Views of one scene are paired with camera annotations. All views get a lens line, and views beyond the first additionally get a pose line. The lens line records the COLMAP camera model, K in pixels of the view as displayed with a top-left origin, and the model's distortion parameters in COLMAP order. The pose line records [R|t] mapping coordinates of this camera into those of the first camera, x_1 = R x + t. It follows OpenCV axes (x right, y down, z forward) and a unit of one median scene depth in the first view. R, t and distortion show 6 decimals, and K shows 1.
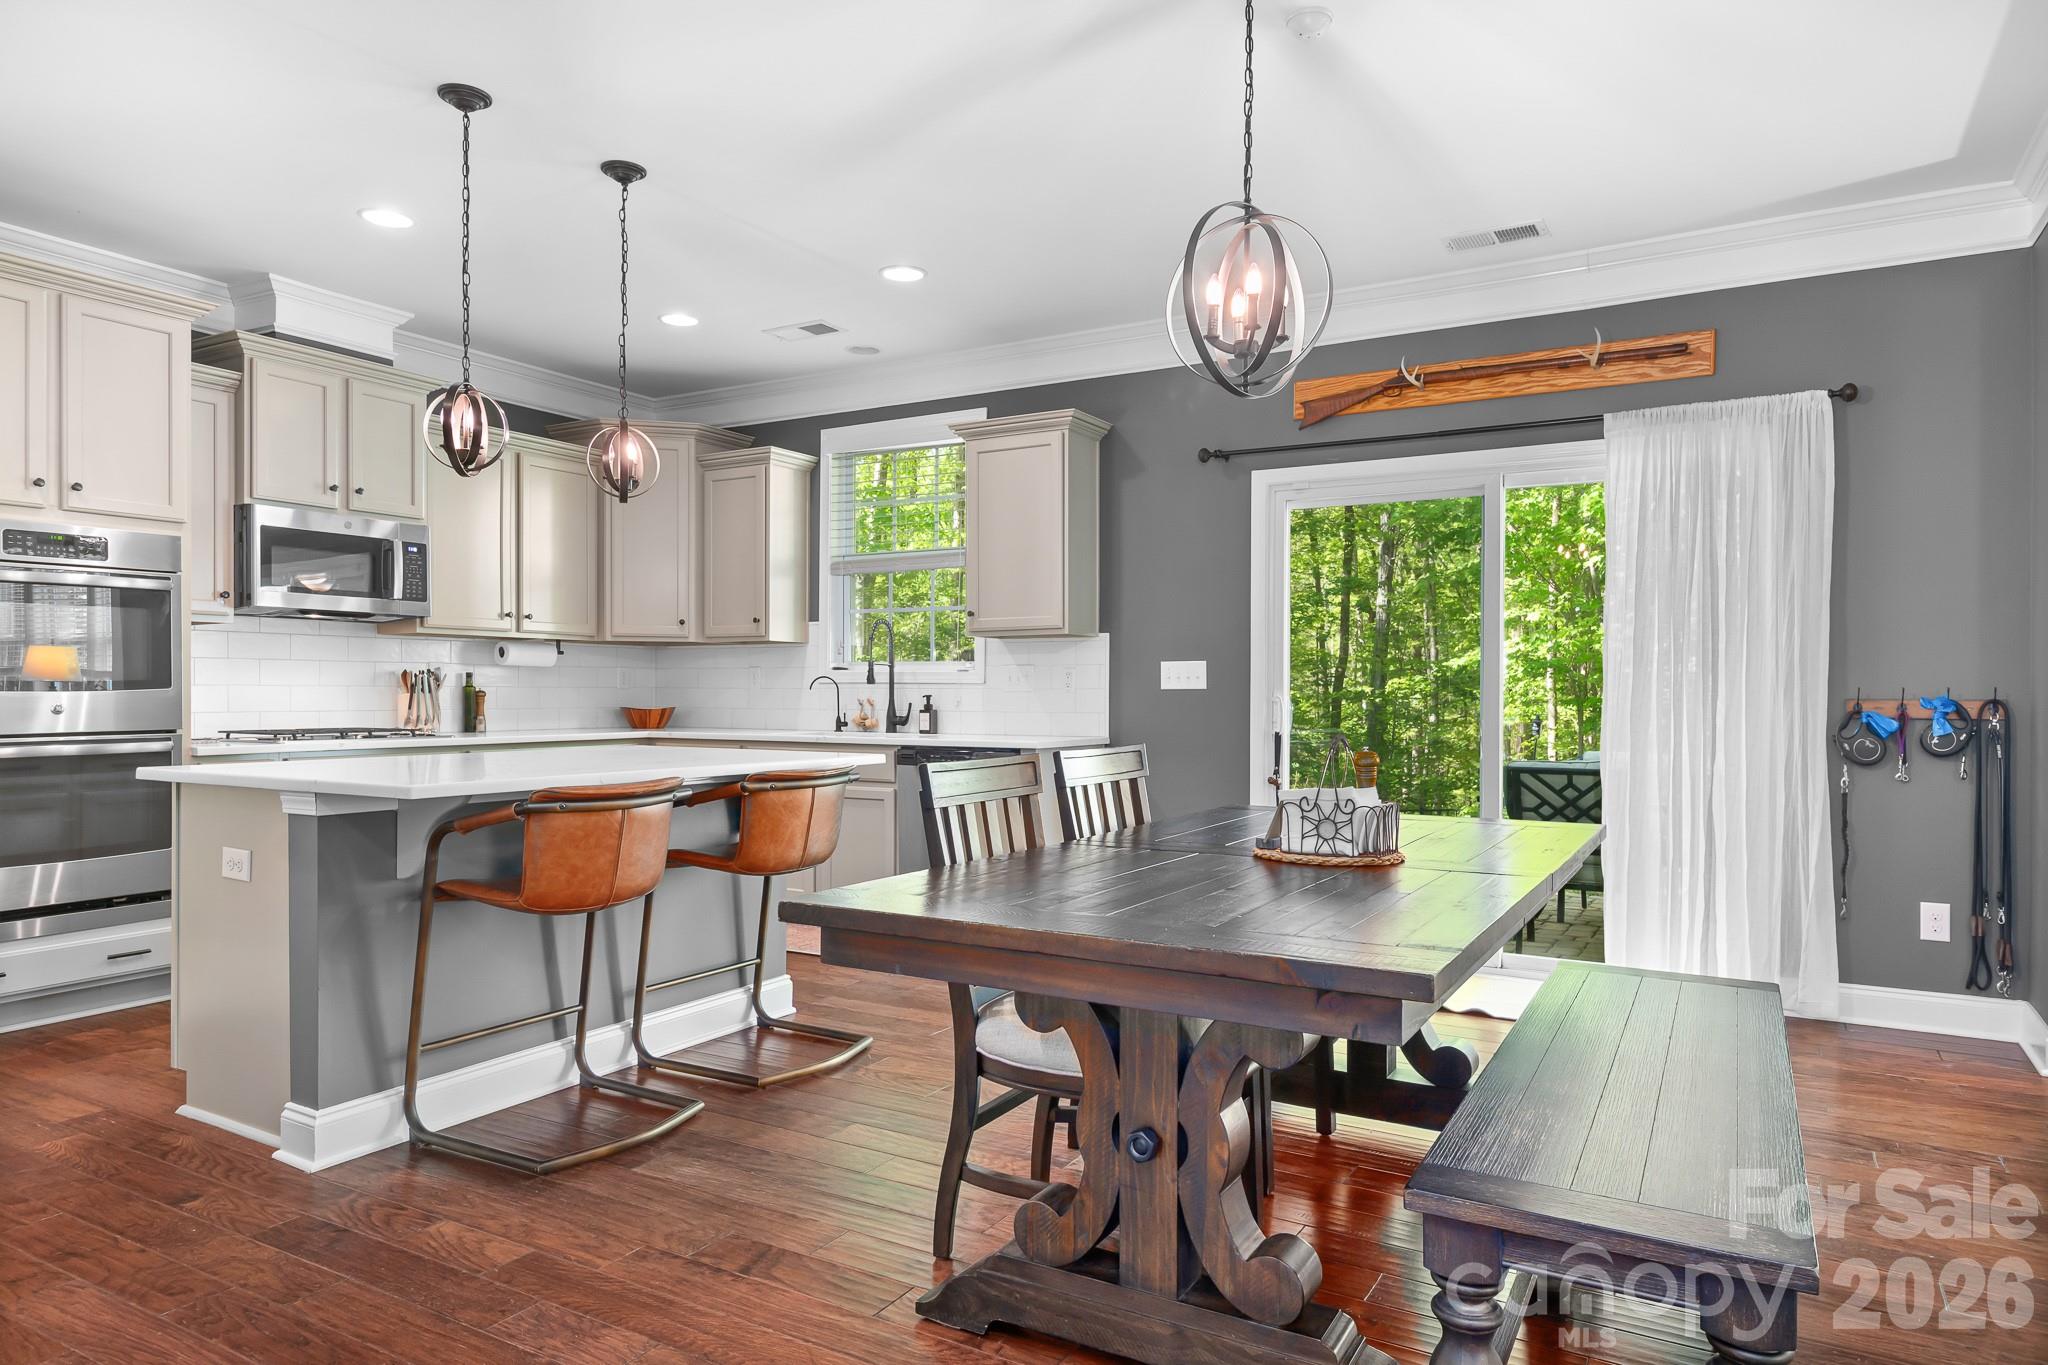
lens RADIAL K [[1252.6, 0, 1030.3], [0, 1252.6, 701.3], [0, 0, 1]] dist [0.017614, -0.009326]
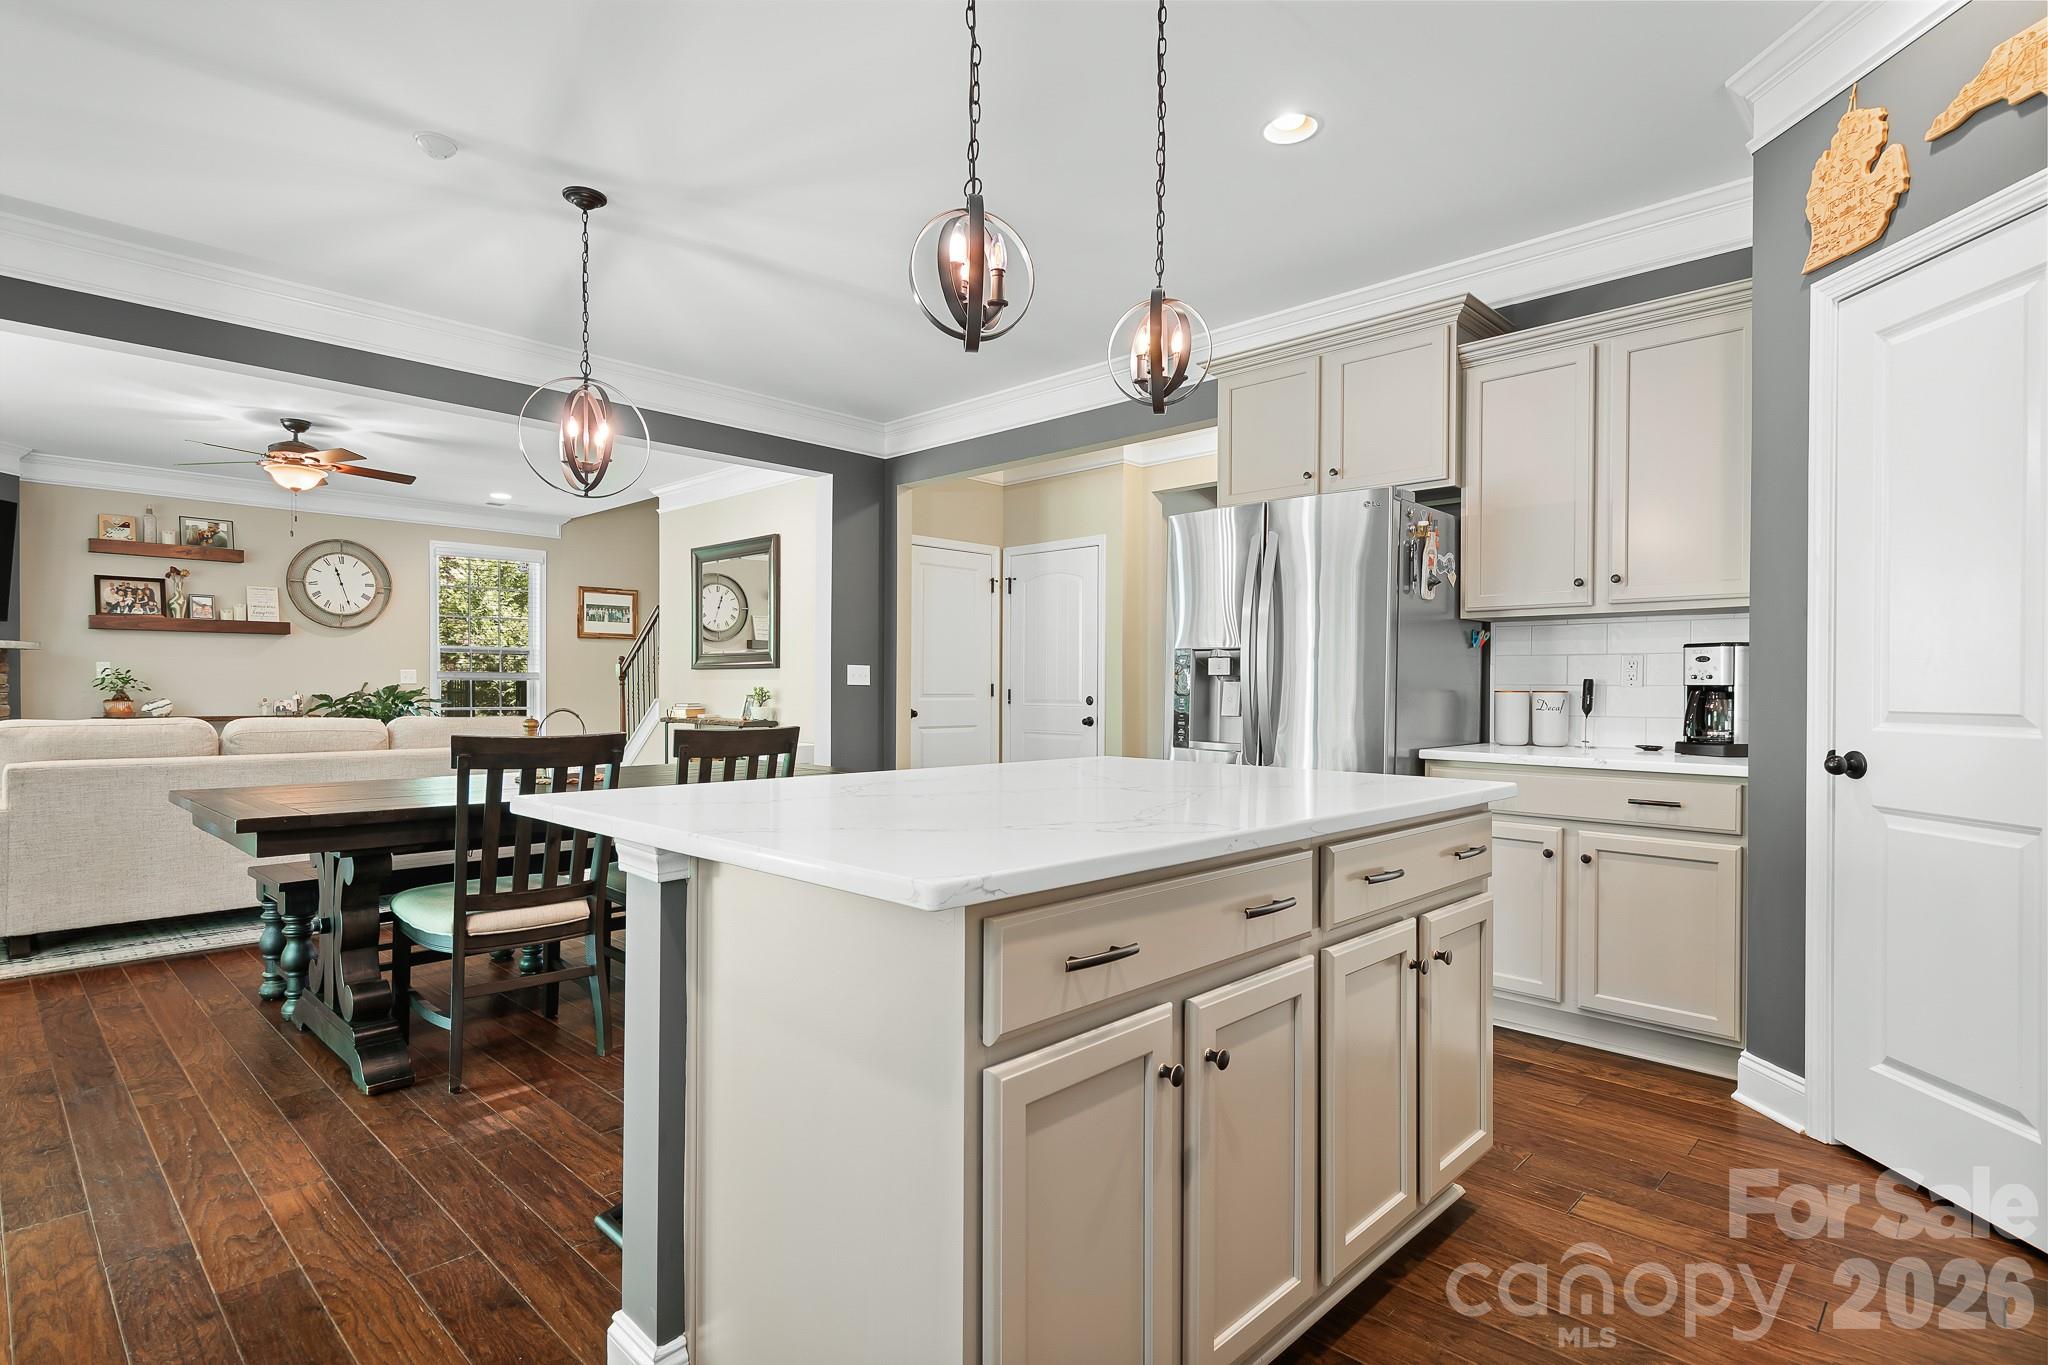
lens RADIAL K [[1023.8, 0, 1036.5], [0, 1023.8, 698.4], [0, 0, 1]] dist [-0.000938, -0.001225]
pose [[-0.974903, -0.011665, 0.222325, -0.320416], [-0.008242, 0.999833, 0.016318, -0.007222], [-0.222478, 0.014076, -0.974836, 1.008705]]
